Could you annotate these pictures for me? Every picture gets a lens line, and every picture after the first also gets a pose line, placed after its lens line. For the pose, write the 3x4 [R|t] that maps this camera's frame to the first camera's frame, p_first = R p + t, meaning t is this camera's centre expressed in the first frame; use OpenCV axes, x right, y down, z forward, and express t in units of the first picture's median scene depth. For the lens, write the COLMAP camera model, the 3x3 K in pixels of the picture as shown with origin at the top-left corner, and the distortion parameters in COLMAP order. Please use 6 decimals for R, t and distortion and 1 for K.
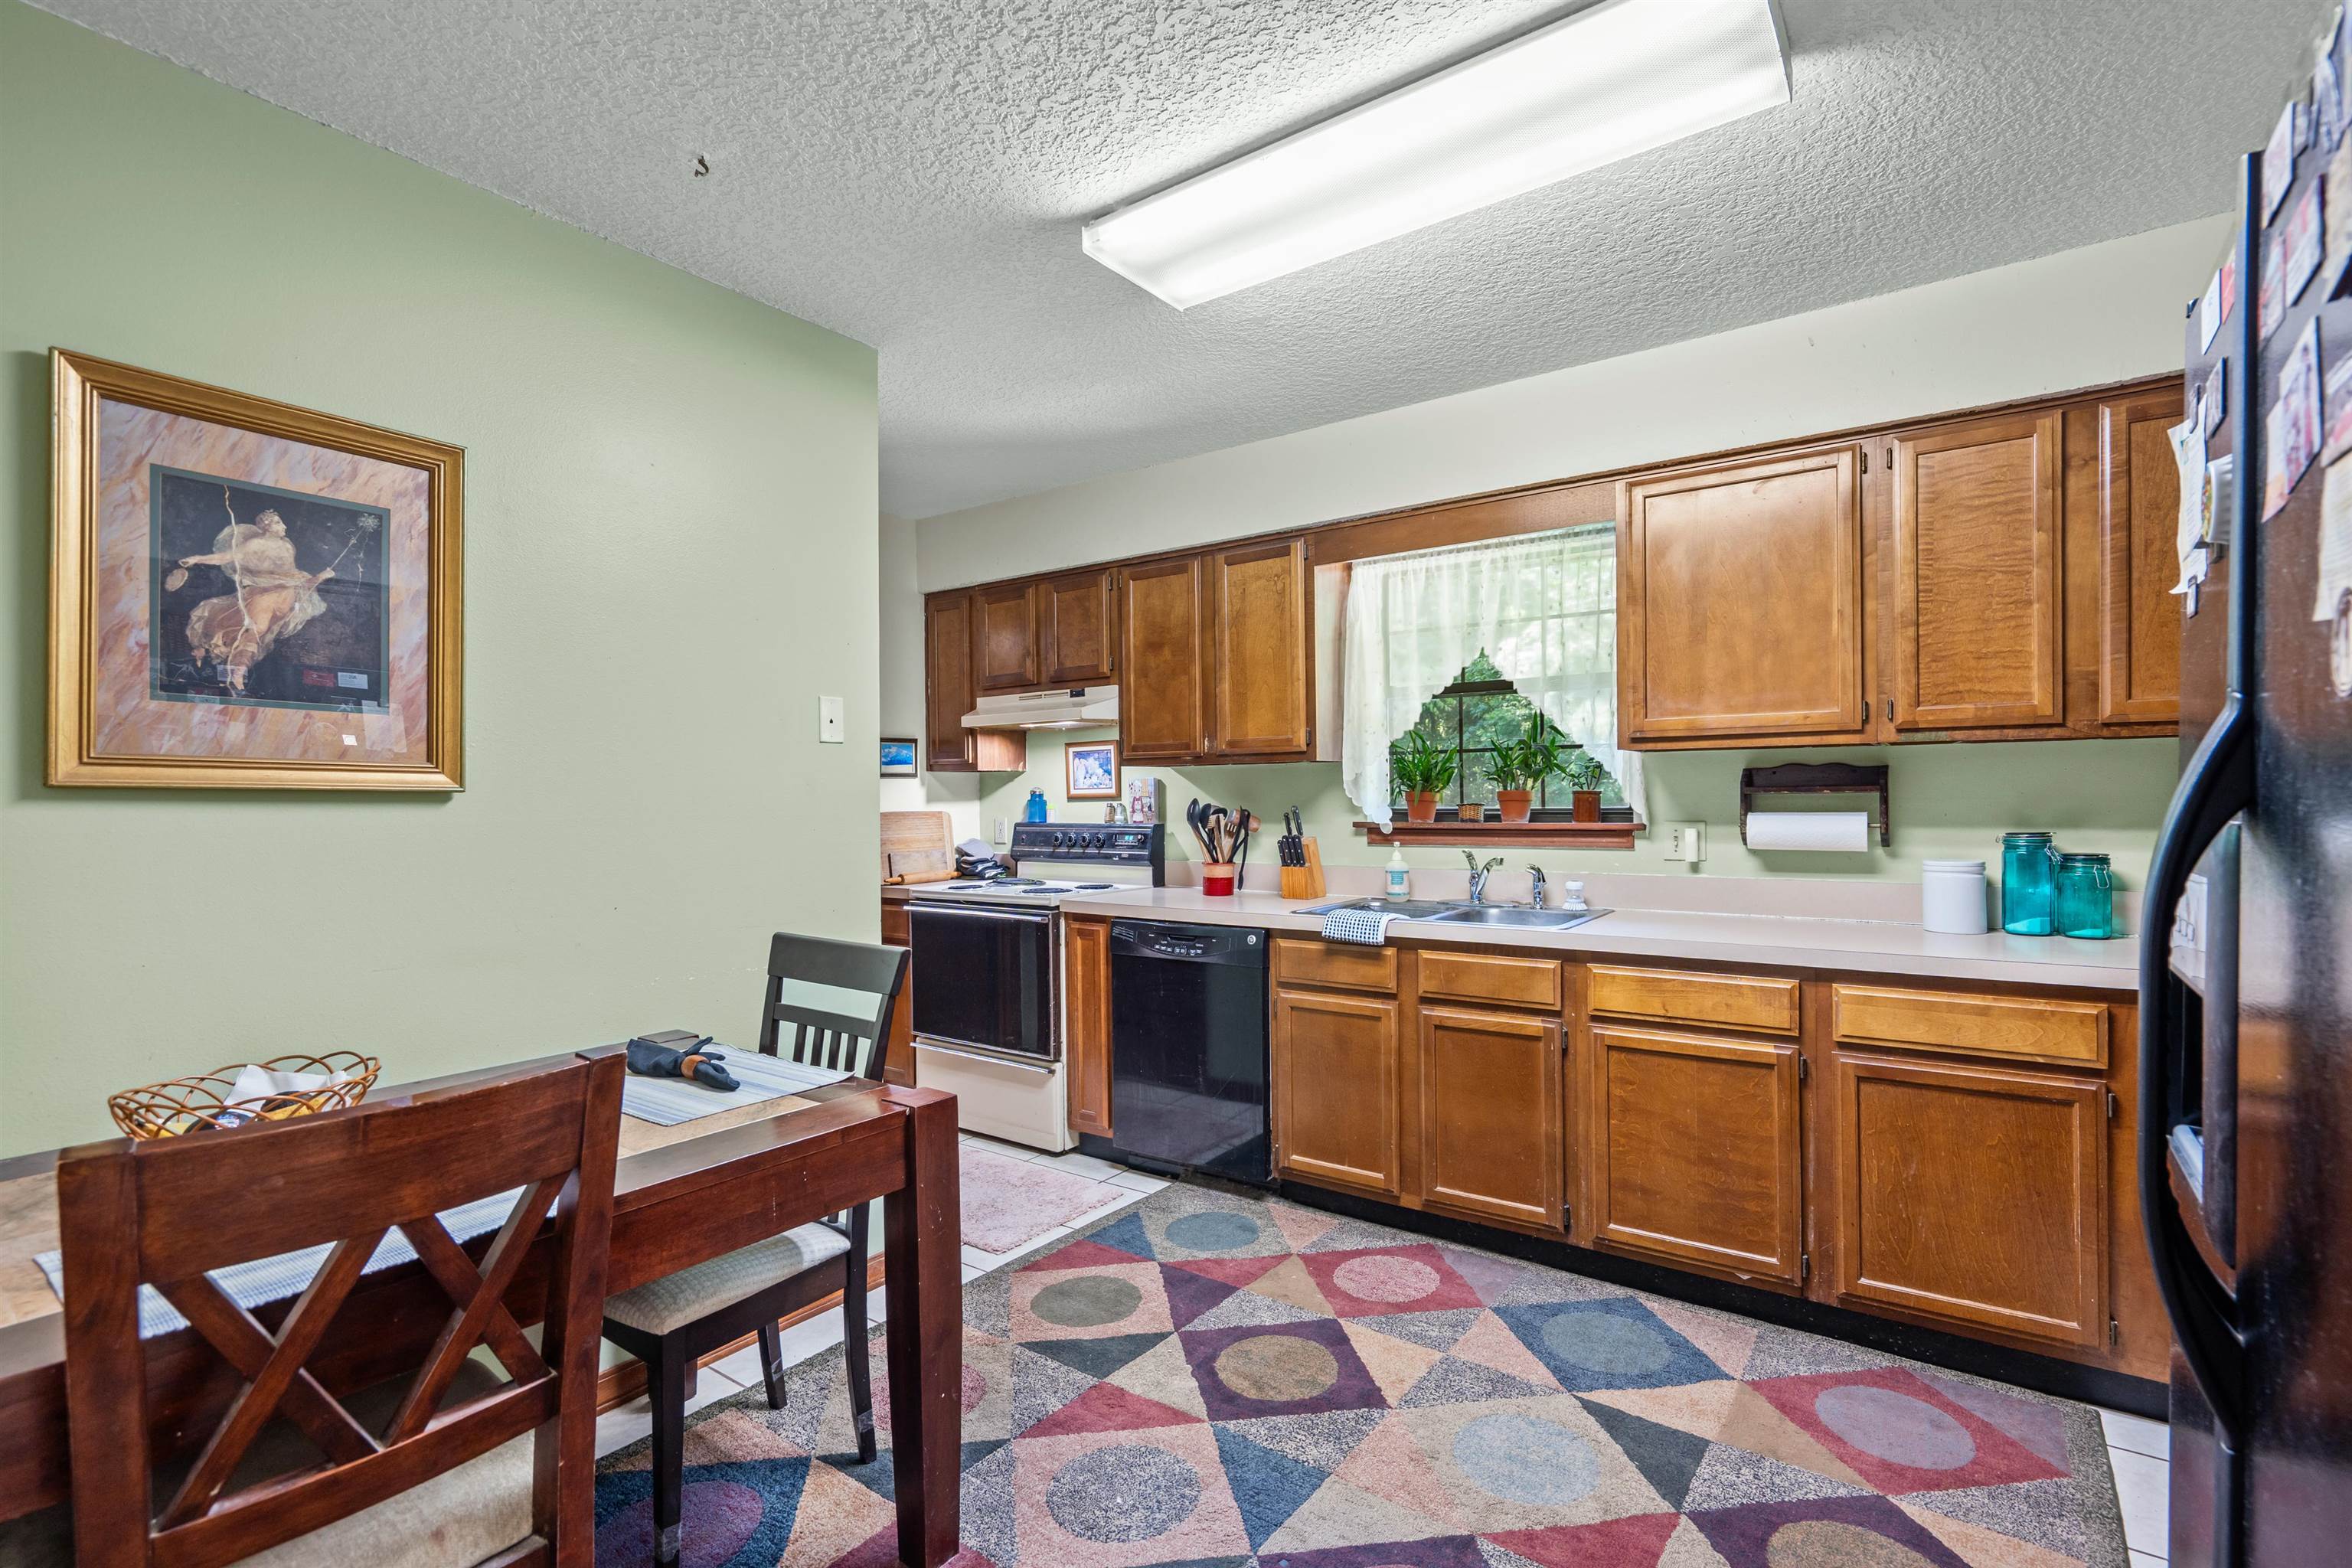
lens RADIAL K [[1075.8, 0, 1176.0], [0, 1075.8, 784.0], [0, 0, 1]] dist [-0.006930, 0.000509]
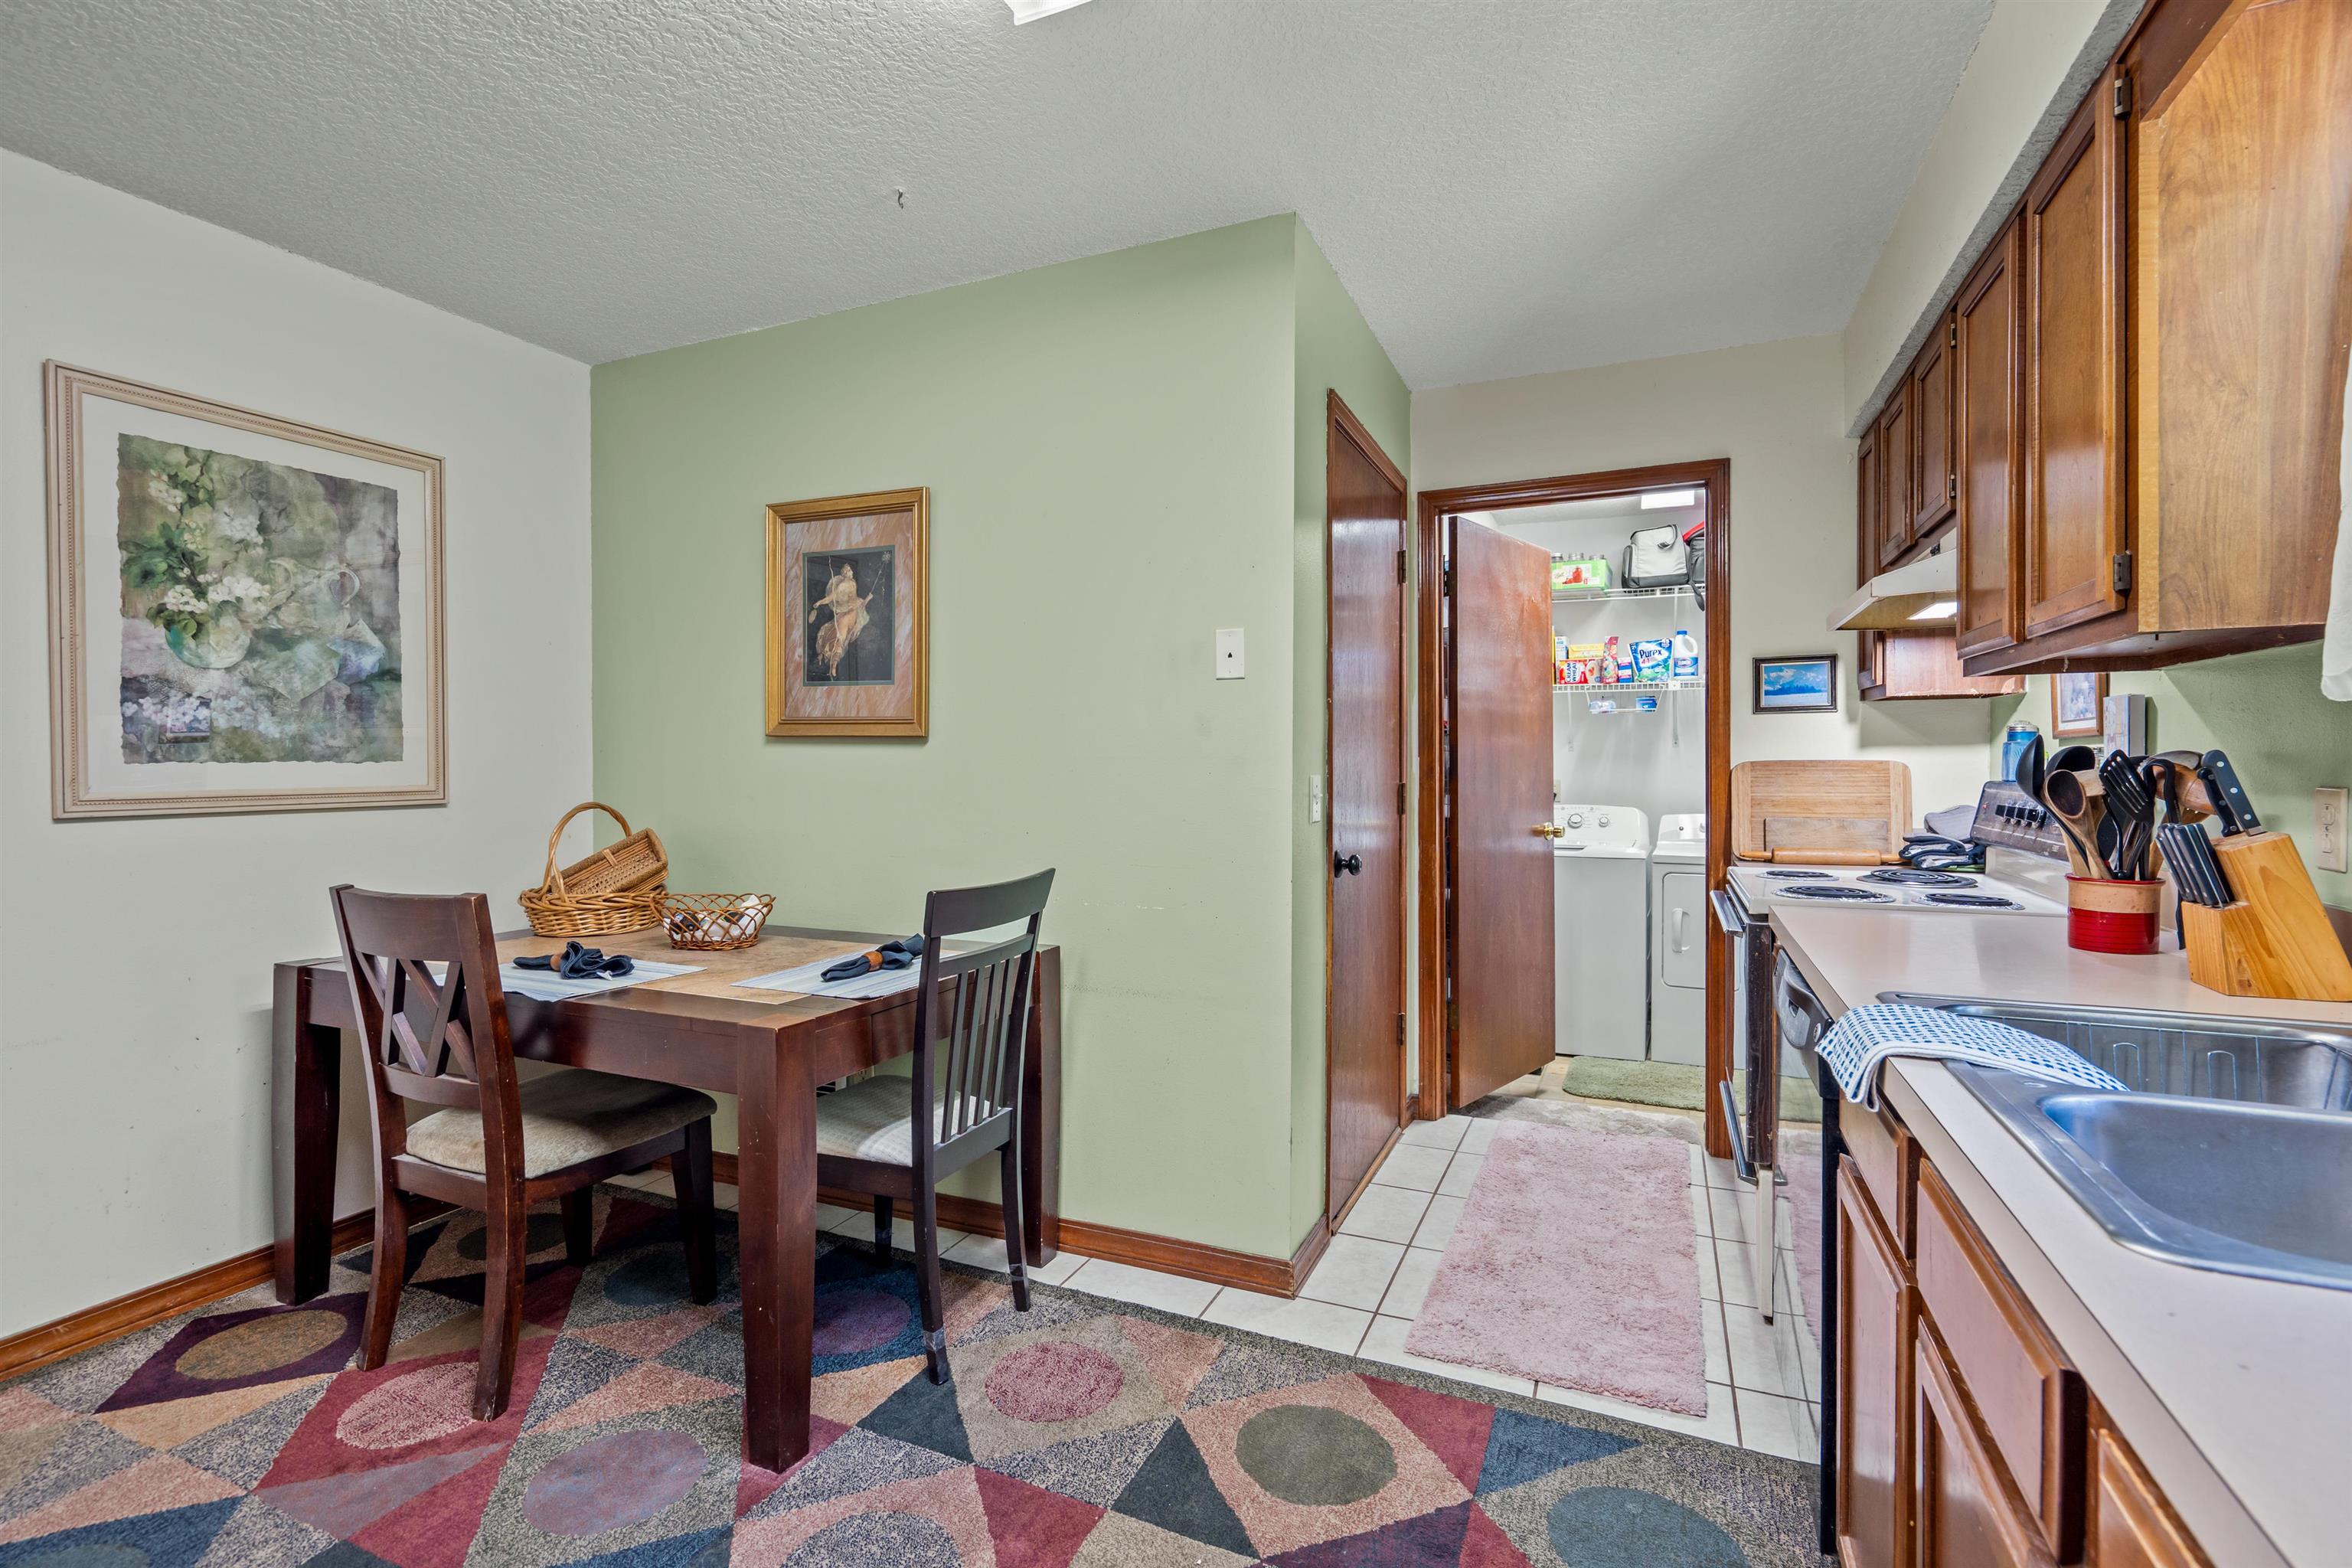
lens RADIAL K [[1053.7, 0, 1176.6], [0, 1053.7, 770.5], [0, 0, 1]] dist [-0.001292, -0.000125]
pose [[0.210198, 0.018884, -0.977477, 0.595653], [0.013164, 0.999668, 0.022144, 0.020813], [0.977570, -0.017522, 0.209879, 0.824682]]
